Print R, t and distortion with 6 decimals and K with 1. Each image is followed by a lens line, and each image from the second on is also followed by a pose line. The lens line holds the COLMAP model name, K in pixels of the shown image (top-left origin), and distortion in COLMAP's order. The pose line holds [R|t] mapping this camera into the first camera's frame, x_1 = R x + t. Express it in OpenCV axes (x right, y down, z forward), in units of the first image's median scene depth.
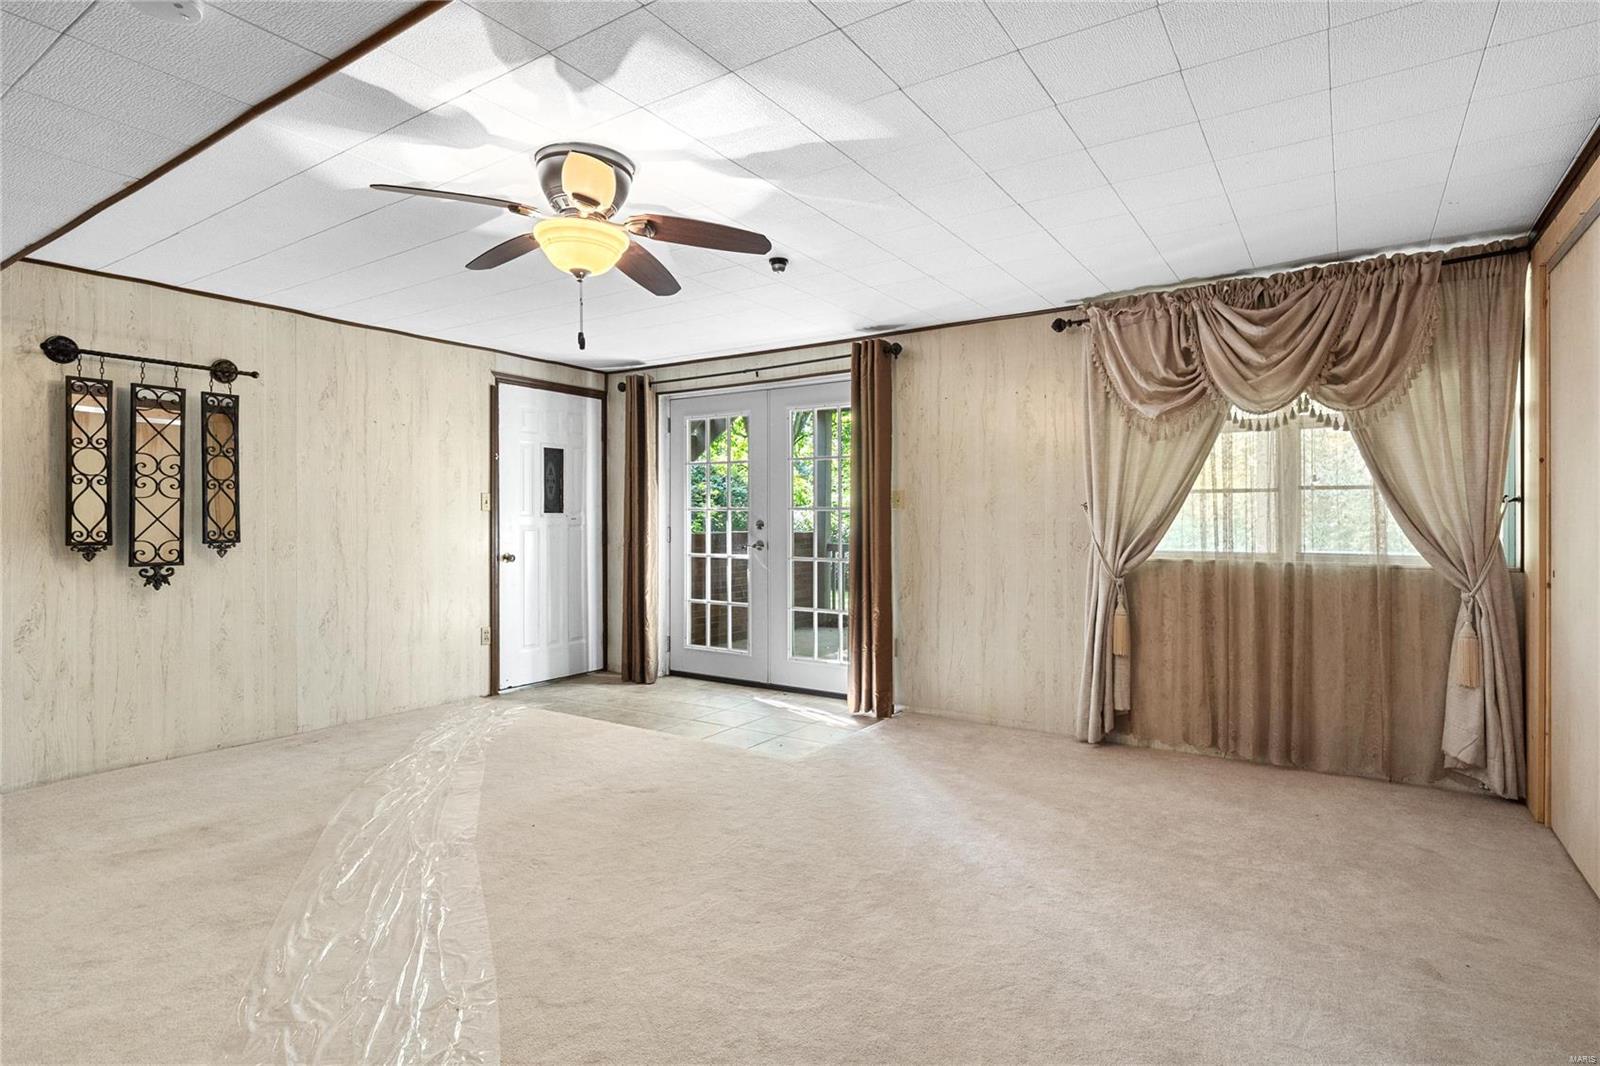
lens RADIAL K [[825.8, 0, 793.1], [0, 825.8, 521.8], [0, 0, 1]] dist [-0.000723, -0.001362]
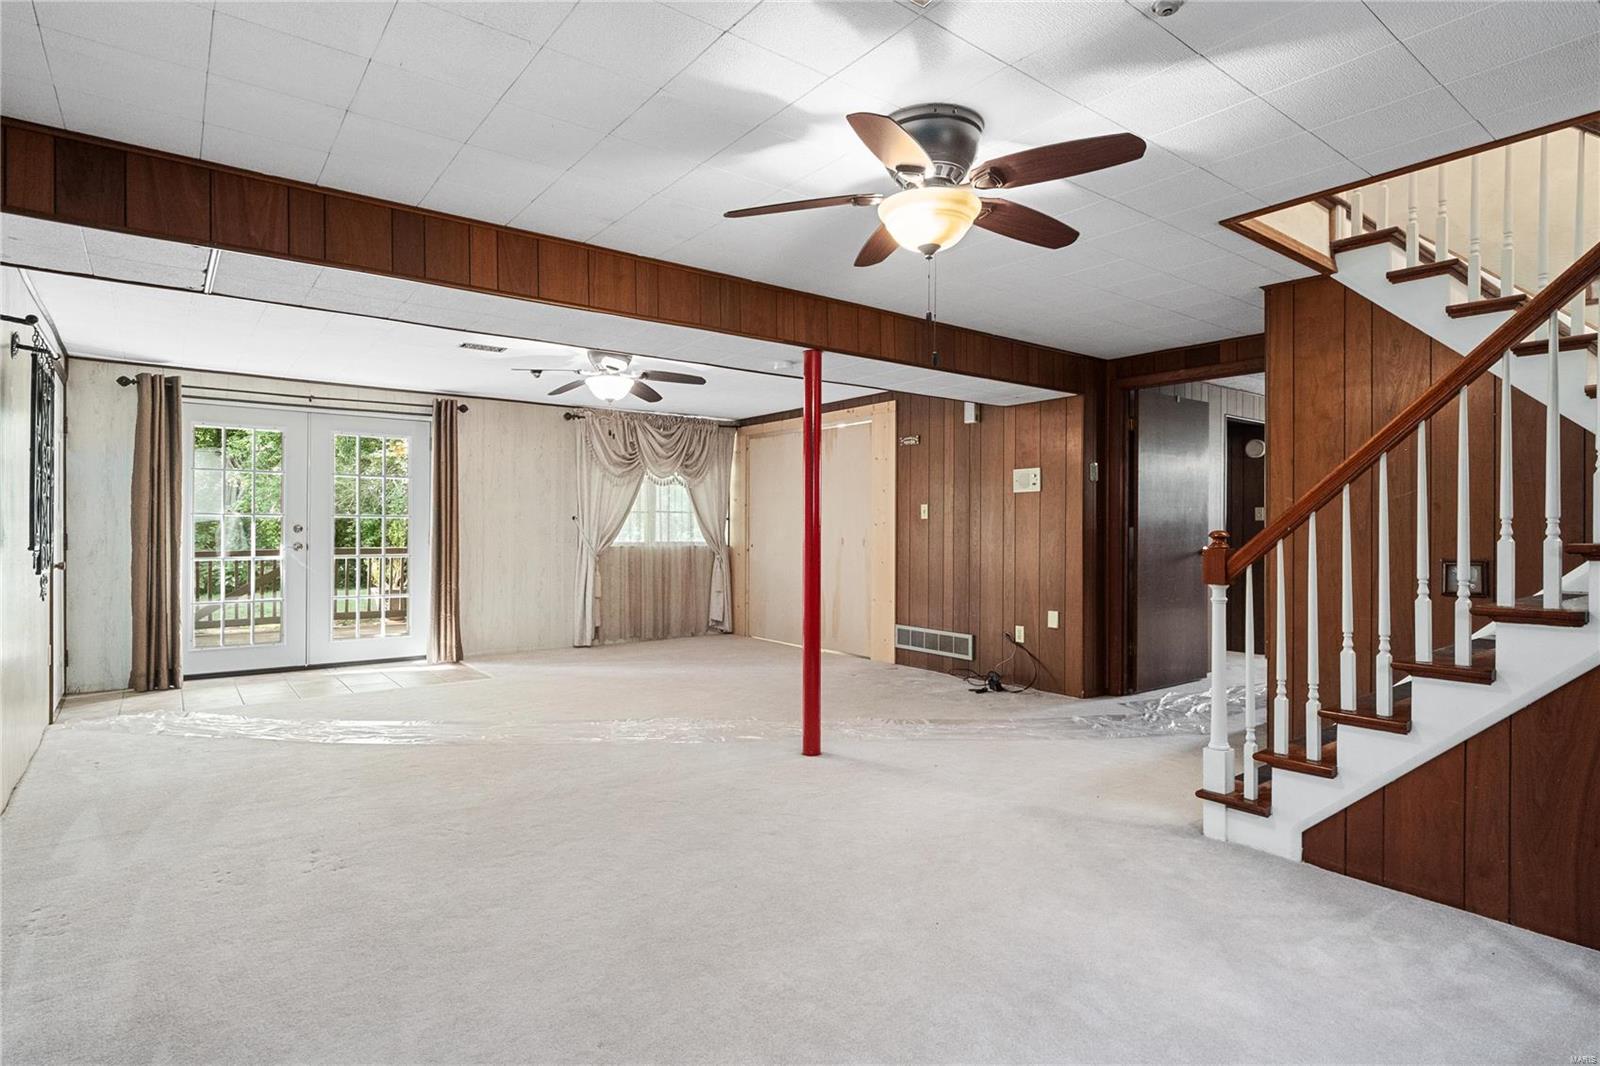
lens RADIAL K [[825.8, 0, 793.1], [0, 825.8, 521.8], [0, 0, 1]] dist [-0.000723, -0.001362]
pose [[0.316357, 0.006110, 0.948621, -1.313842], [-0.003705, 0.999980, -0.005205, -0.003652], [-0.948633, -0.001868, 0.316373, -0.022945]]
